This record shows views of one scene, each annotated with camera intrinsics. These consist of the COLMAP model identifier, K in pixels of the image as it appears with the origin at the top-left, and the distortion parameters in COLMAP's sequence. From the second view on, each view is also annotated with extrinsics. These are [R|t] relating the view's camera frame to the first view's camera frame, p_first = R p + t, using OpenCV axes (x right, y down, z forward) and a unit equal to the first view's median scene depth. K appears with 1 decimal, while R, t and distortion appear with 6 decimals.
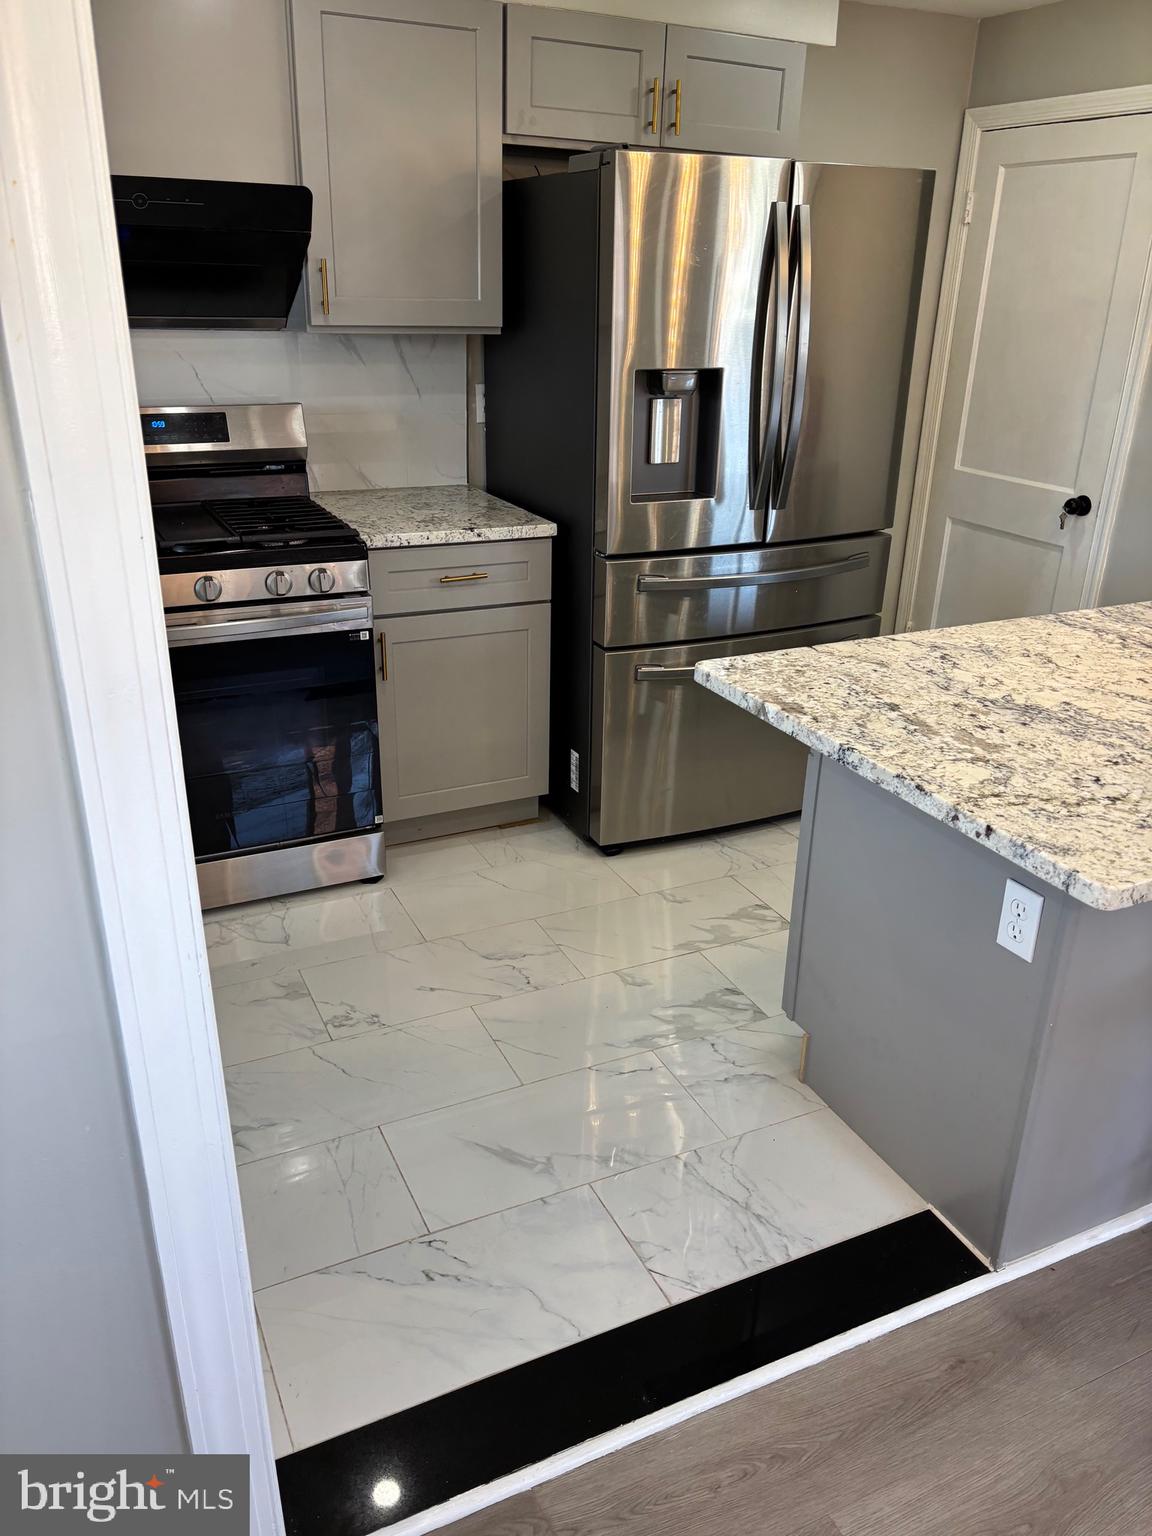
lens RADIAL K [[1174.0, 0, 610.5], [0, 1174.0, 798.9], [0, 0, 1]] dist [0.027370, -0.030697]
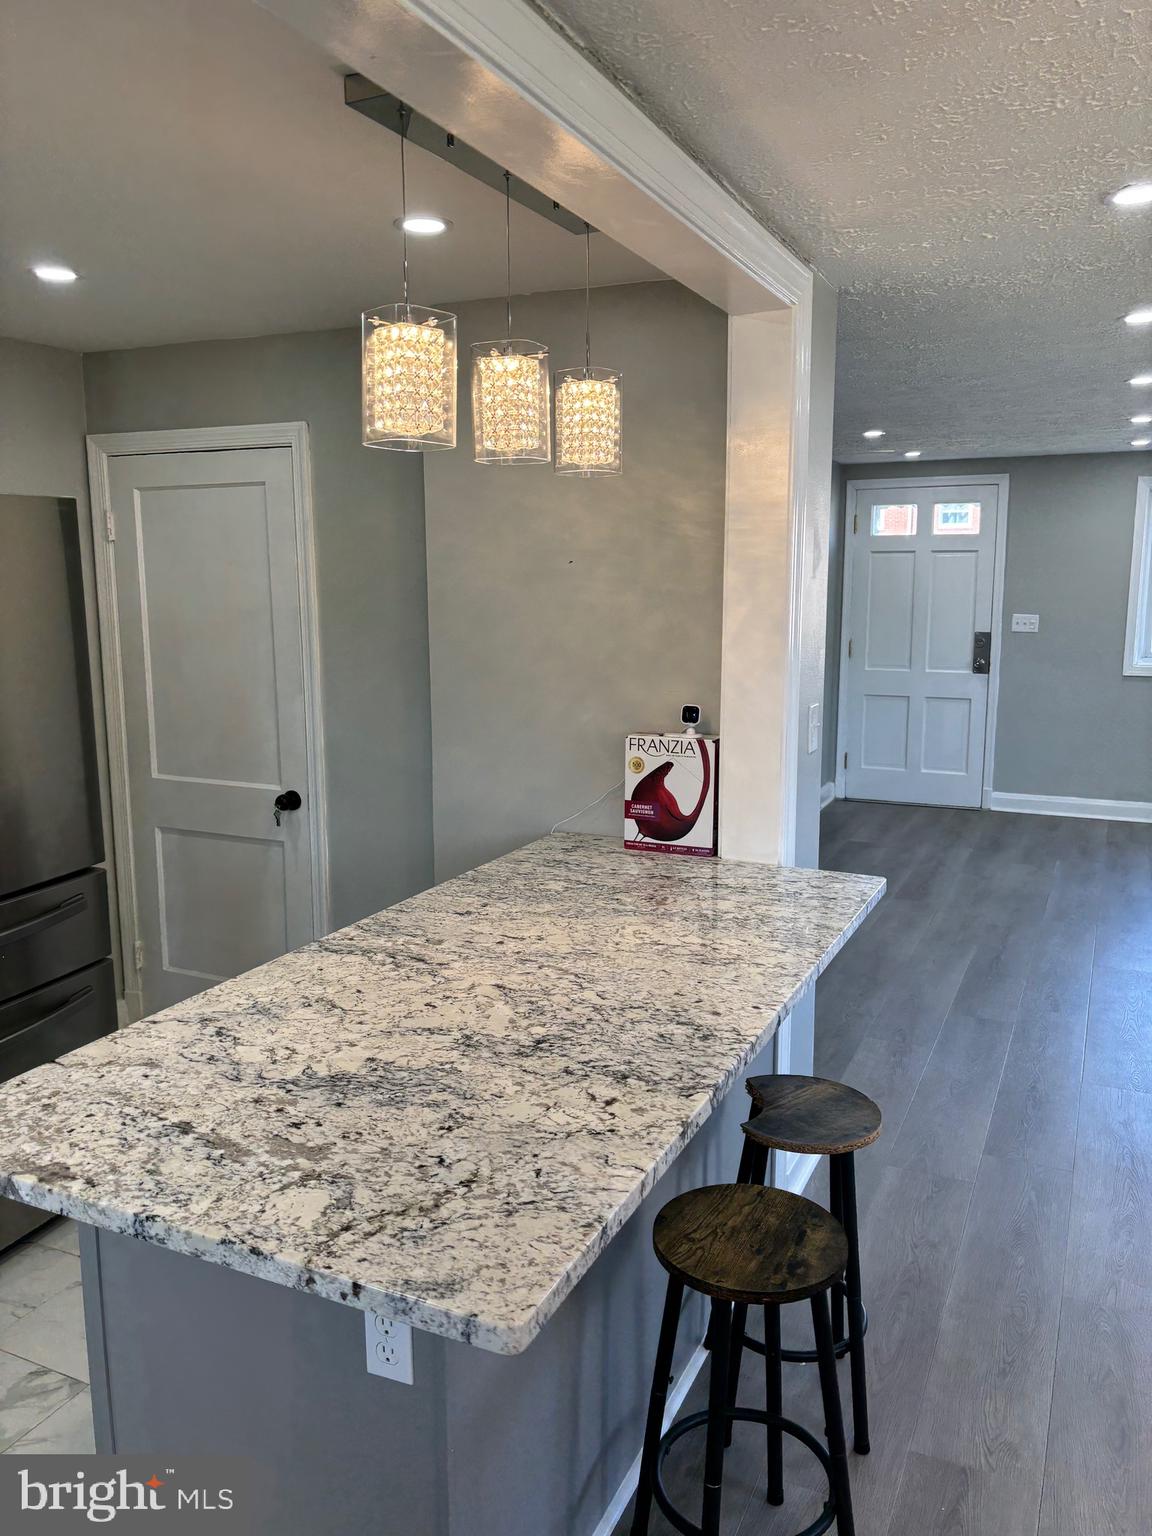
lens RADIAL K [[1174.0, 0, 561.0], [0, 1174.0, 766.3], [0, 0, 1]] dist [0.027370, -0.030697]
pose [[0.800633, -0.133539, 0.584084, 0.007393], [0.269428, 0.950965, -0.151899, -0.123074], [-0.535159, 0.278984, 0.797353, 0.145737]]
